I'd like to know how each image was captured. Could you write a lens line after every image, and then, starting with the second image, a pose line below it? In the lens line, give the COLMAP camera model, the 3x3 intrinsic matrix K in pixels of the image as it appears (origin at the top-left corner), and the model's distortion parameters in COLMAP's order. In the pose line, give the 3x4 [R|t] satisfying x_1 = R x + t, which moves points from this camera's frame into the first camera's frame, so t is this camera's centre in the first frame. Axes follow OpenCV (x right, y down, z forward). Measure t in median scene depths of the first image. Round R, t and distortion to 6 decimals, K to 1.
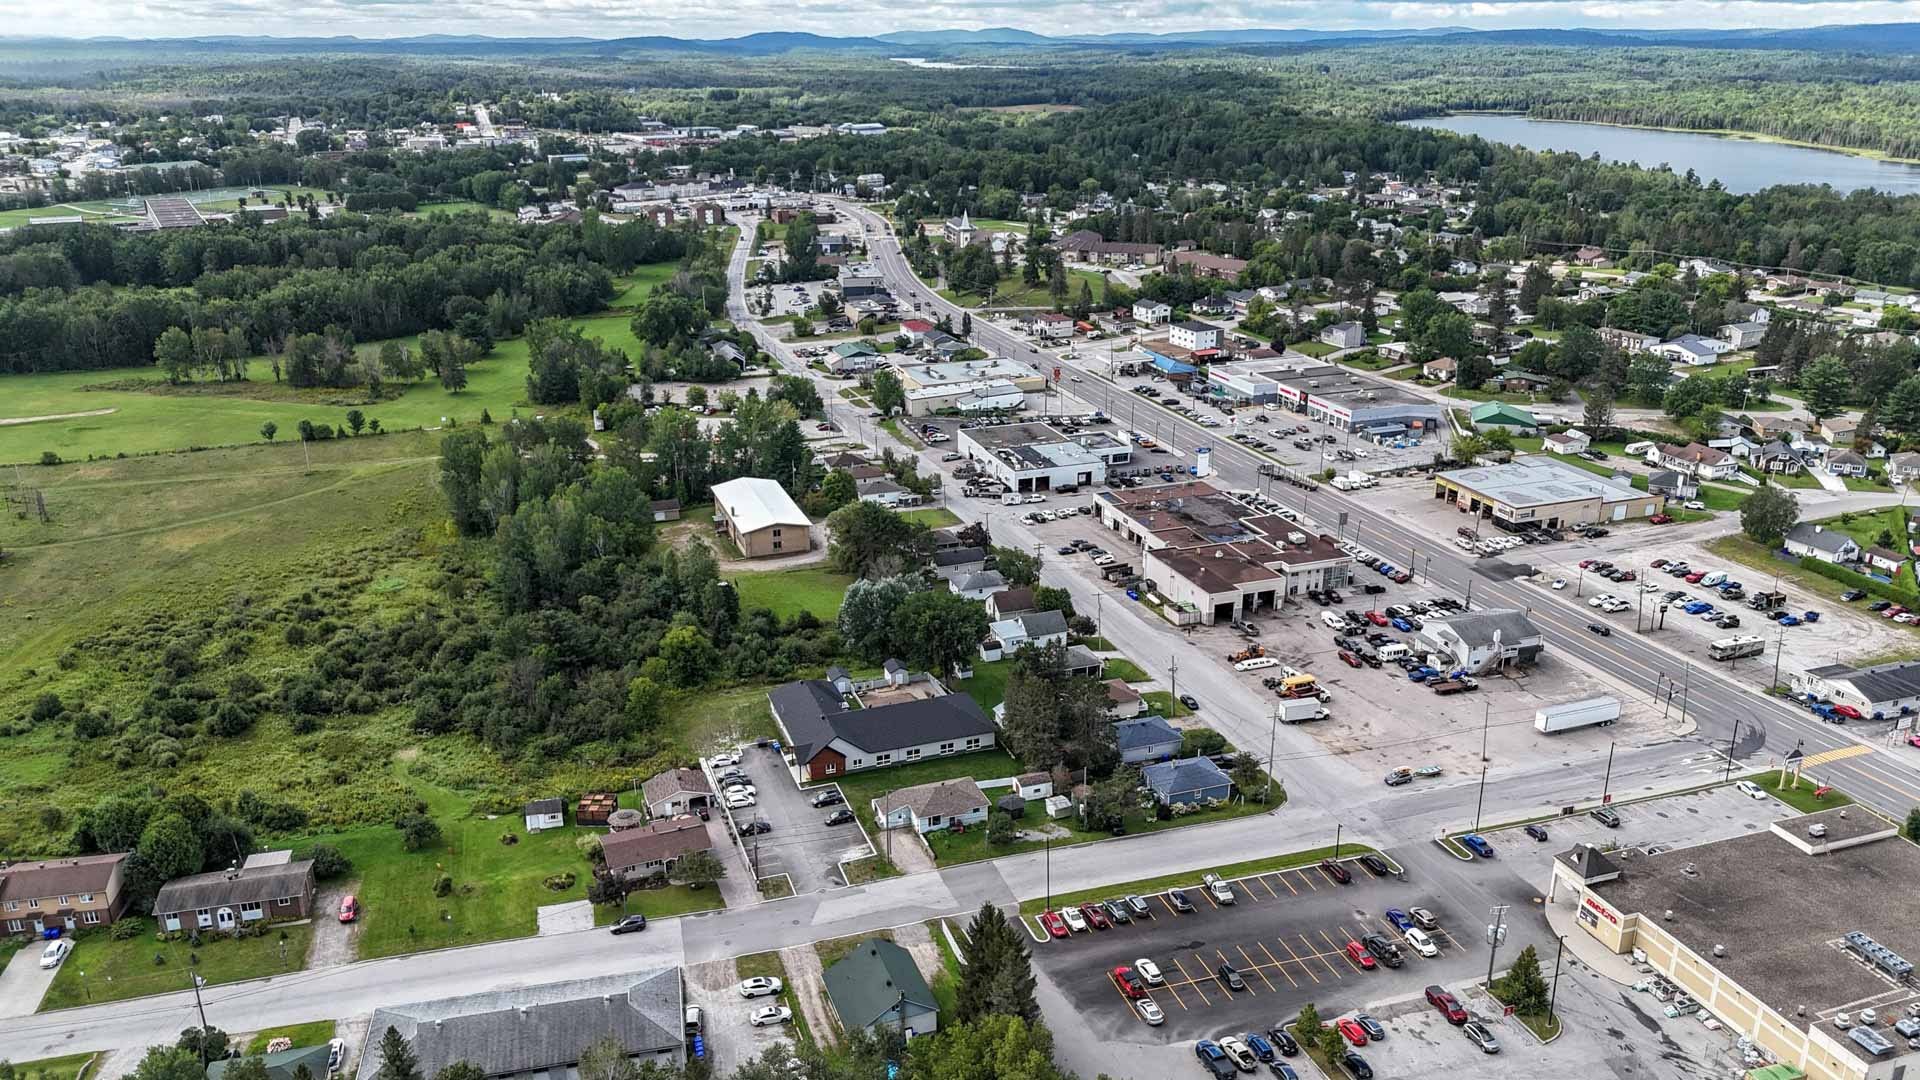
lens RADIAL K [[1375.3, 0, 976.2], [0, 1375.3, 575.8], [0, 0, 1]] dist [0.074012, -0.076092]
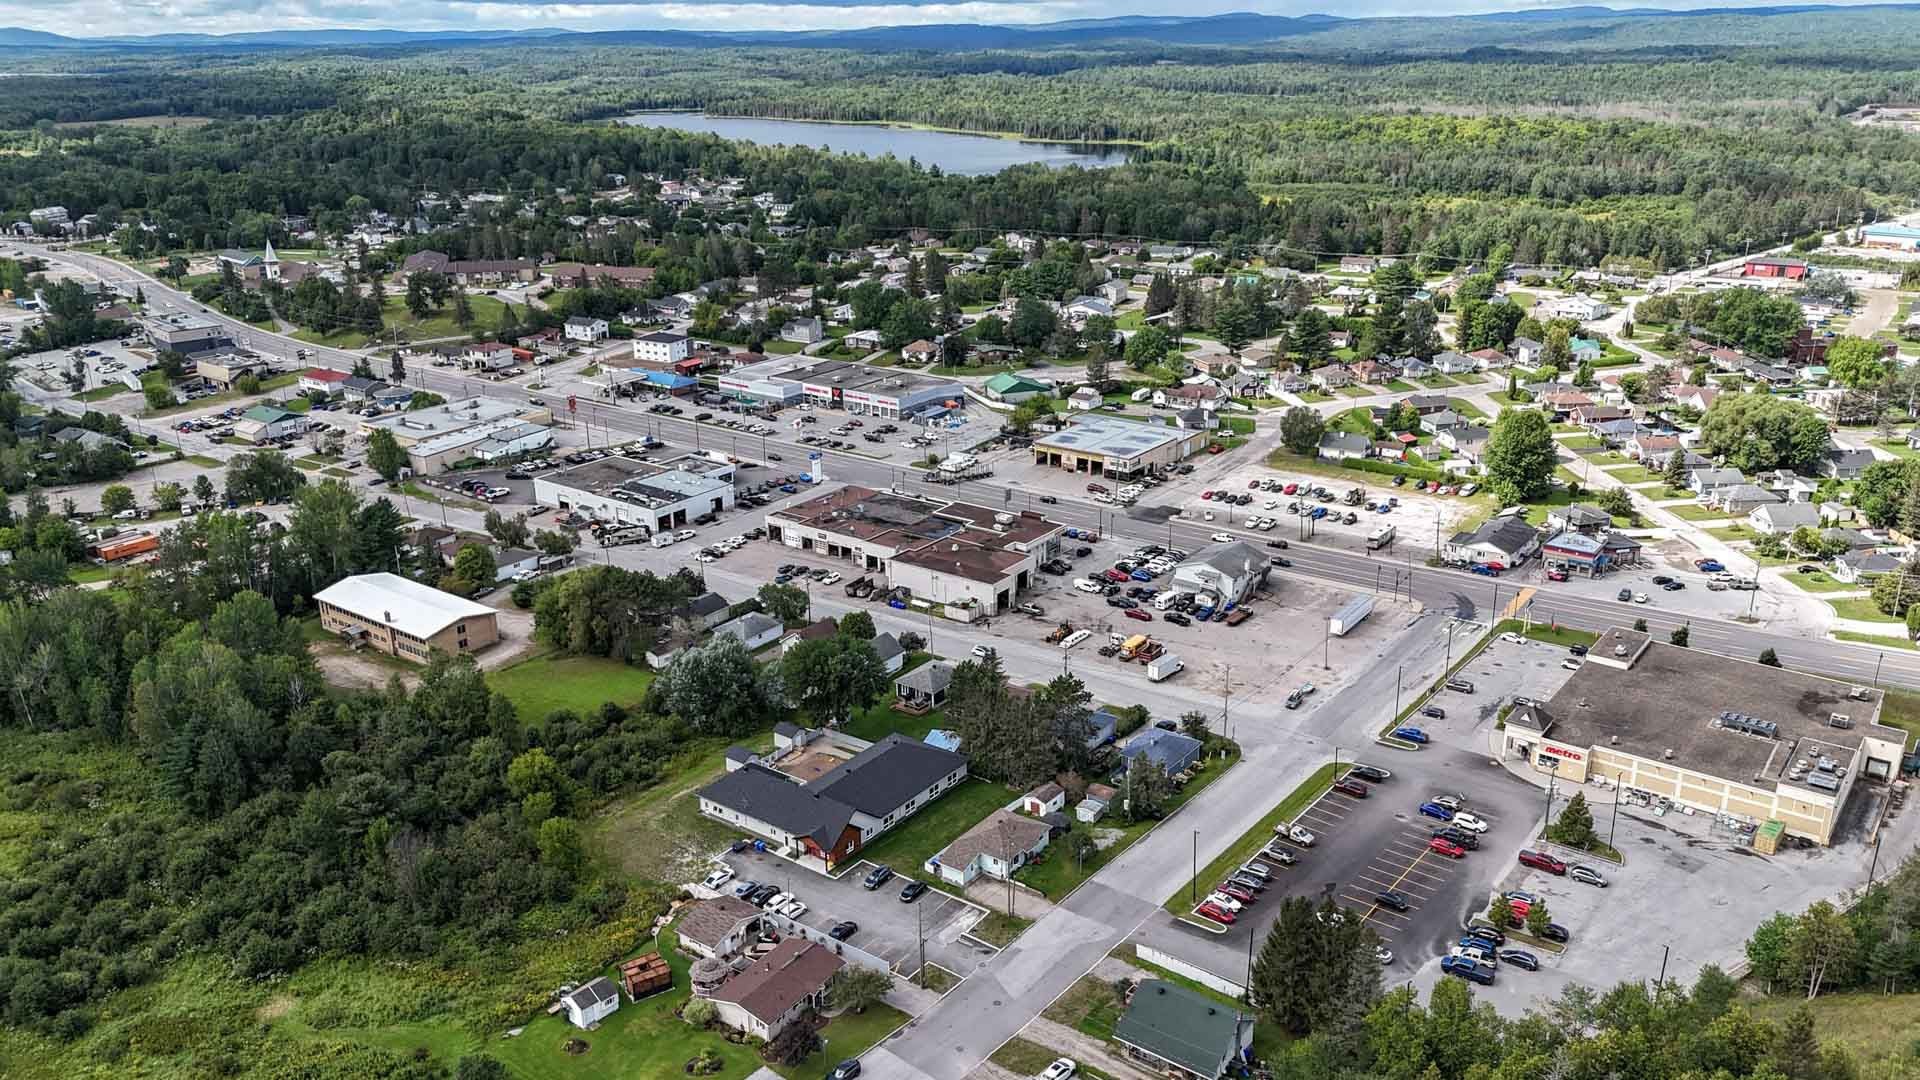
lens RADIAL K [[1416.9, 0, 960.0], [0, 1416.9, 540.0], [0, 0, 1]] dist [0.071004, -0.066313]
pose [[0.841121, -0.190991, 0.506002, -0.309776], [0.207101, 0.978003, 0.024887, -0.041656], [-0.499625, 0.083860, 0.862173, 0.095991]]
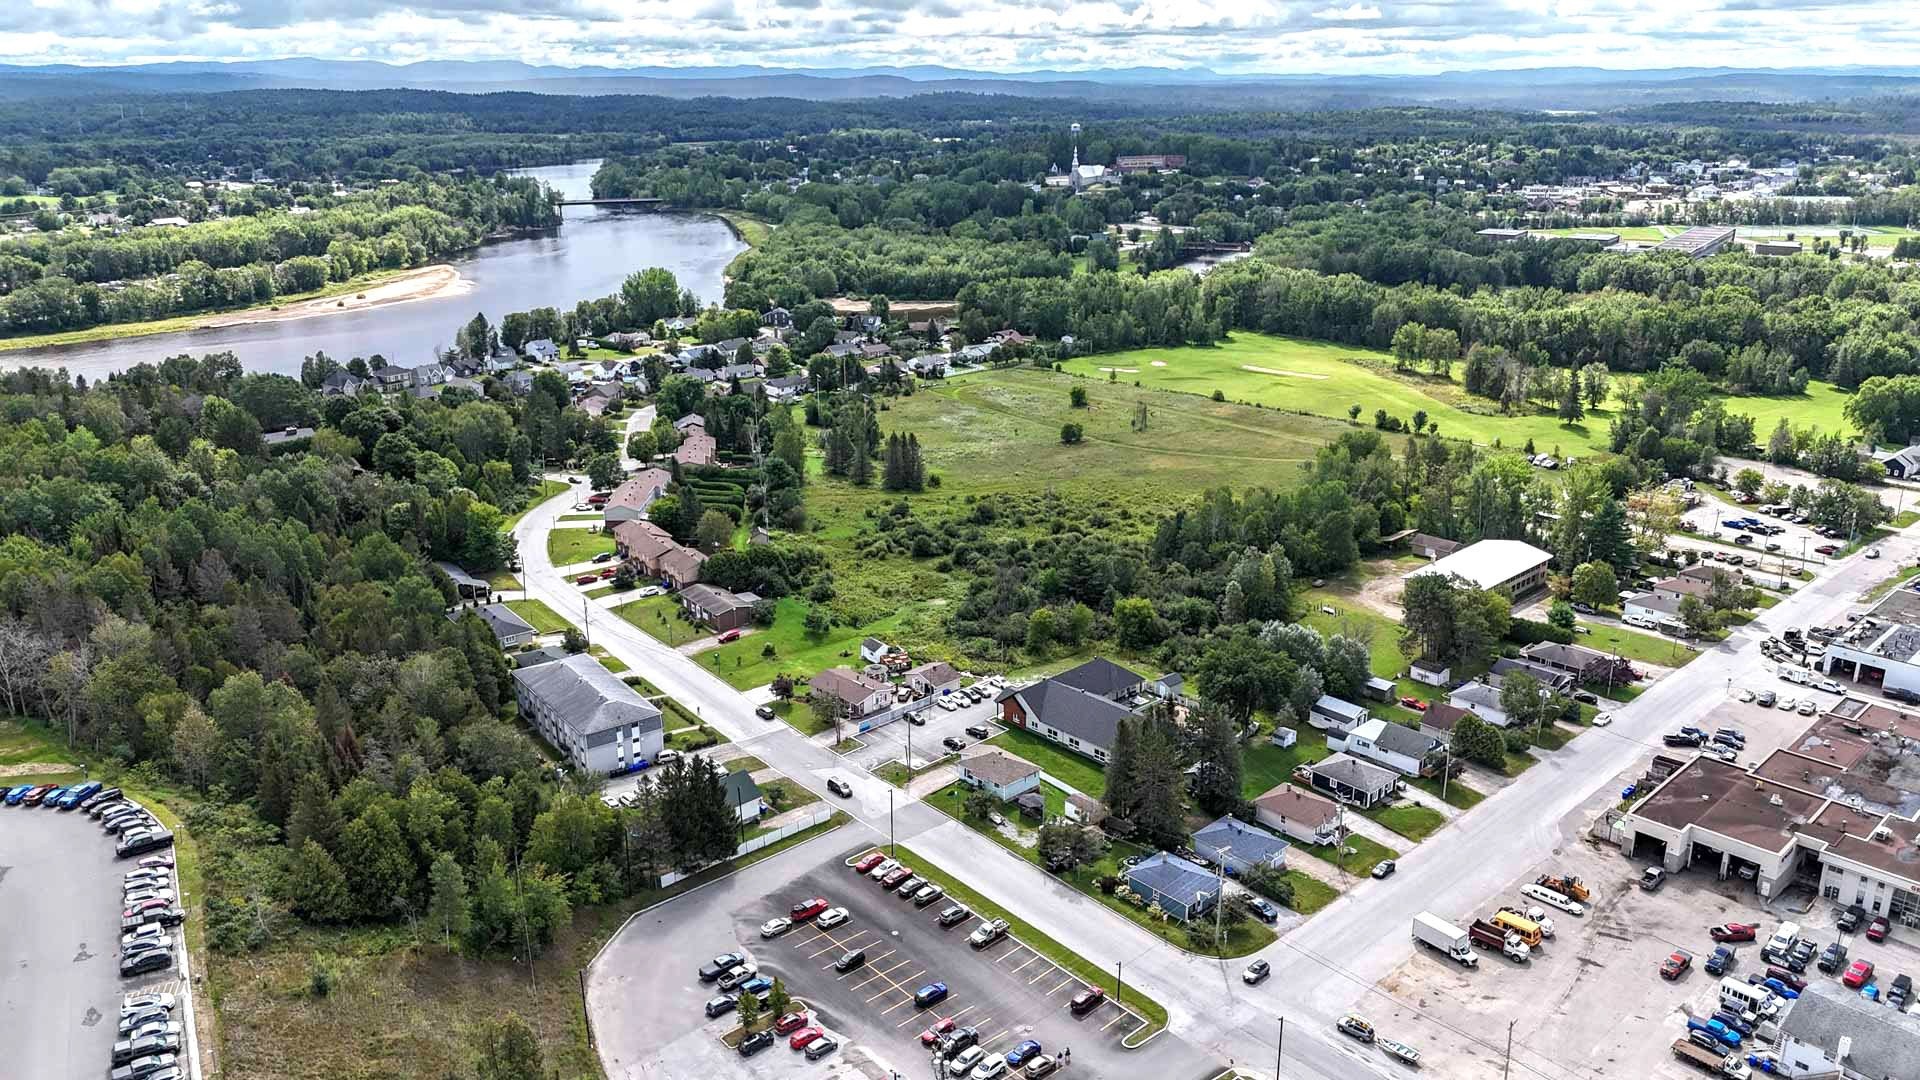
lens RADIAL K [[1416.9, 0, 960.0], [0, 1416.9, 540.0], [0, 0, 1]] dist [0.071004, -0.066313]
pose [[0.398507, 0.284527, -0.871915, 0.548232], [-0.327981, 0.932009, 0.154234, -0.103448], [0.856516, 0.224509, 0.464732, 0.252310]]
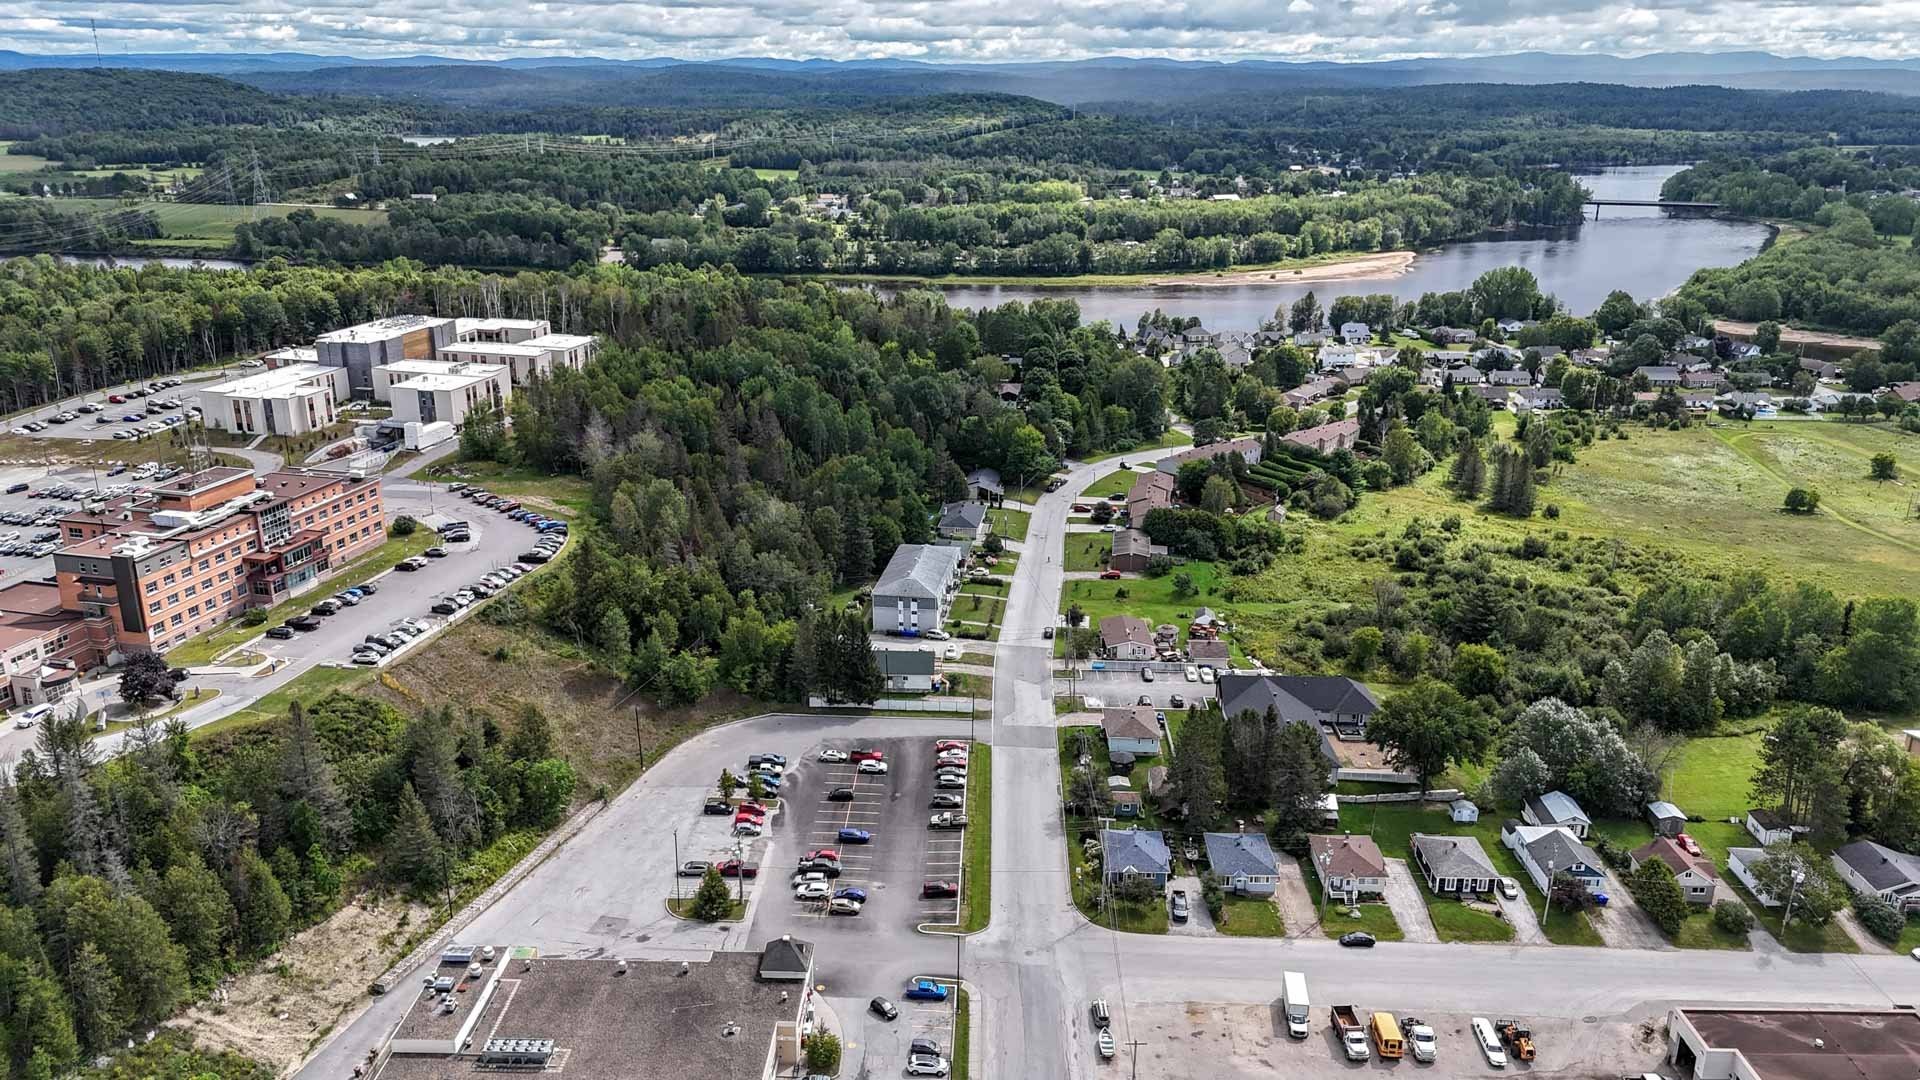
lens RADIAL K [[1416.9, 0, 960.0], [0, 1416.9, 540.0], [0, 0, 1]] dist [0.071004, -0.066313]
pose [[-0.359988, 0.292896, -0.885788, 0.639277], [-0.339514, 0.843214, 0.416799, -0.256489], [0.868987, 0.450780, -0.204104, 0.645046]]
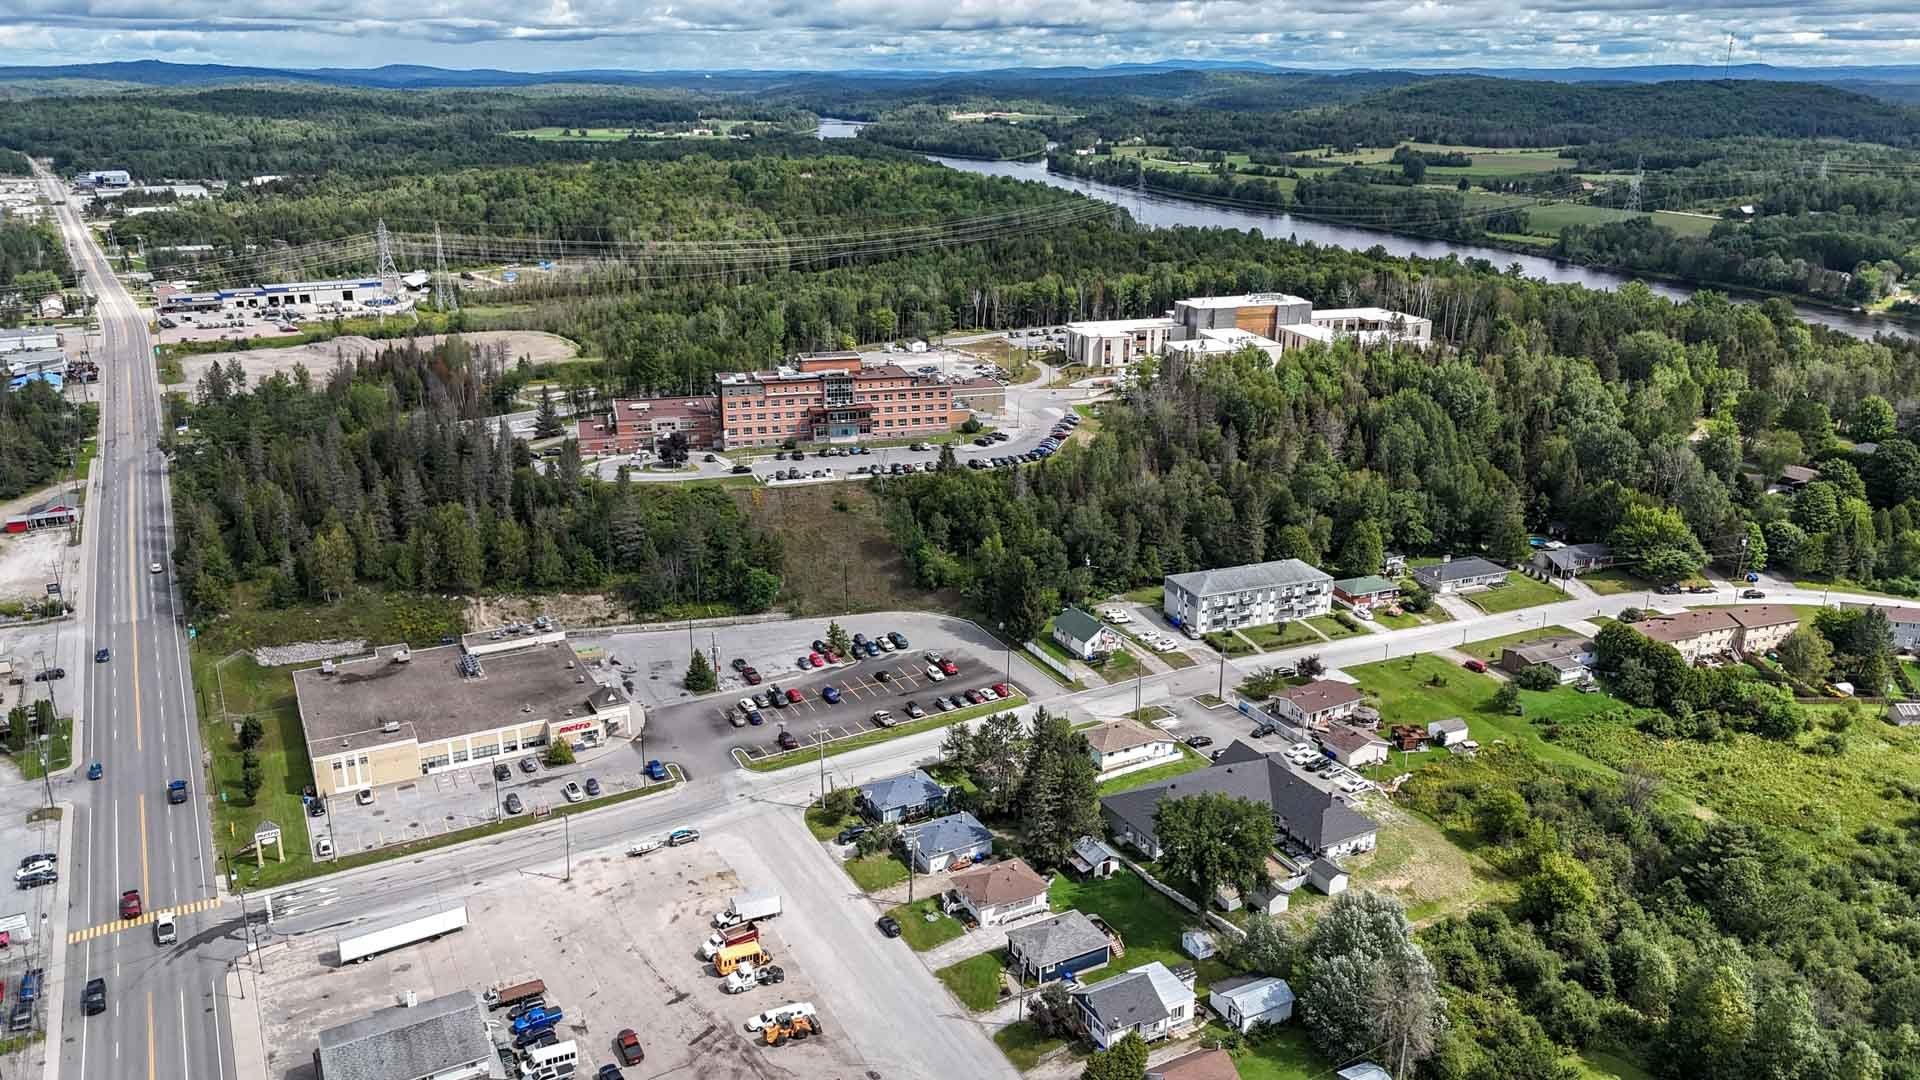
lens RADIAL K [[1416.9, 0, 960.0], [0, 1416.9, 540.0], [0, 0, 1]] dist [0.071004, -0.066313]
pose [[-0.989017, 0.045223, -0.140711, 0.160943], [-0.053911, 0.776066, 0.628344, -0.429013], [0.137617, 0.629028, -0.765104, 1.094913]]
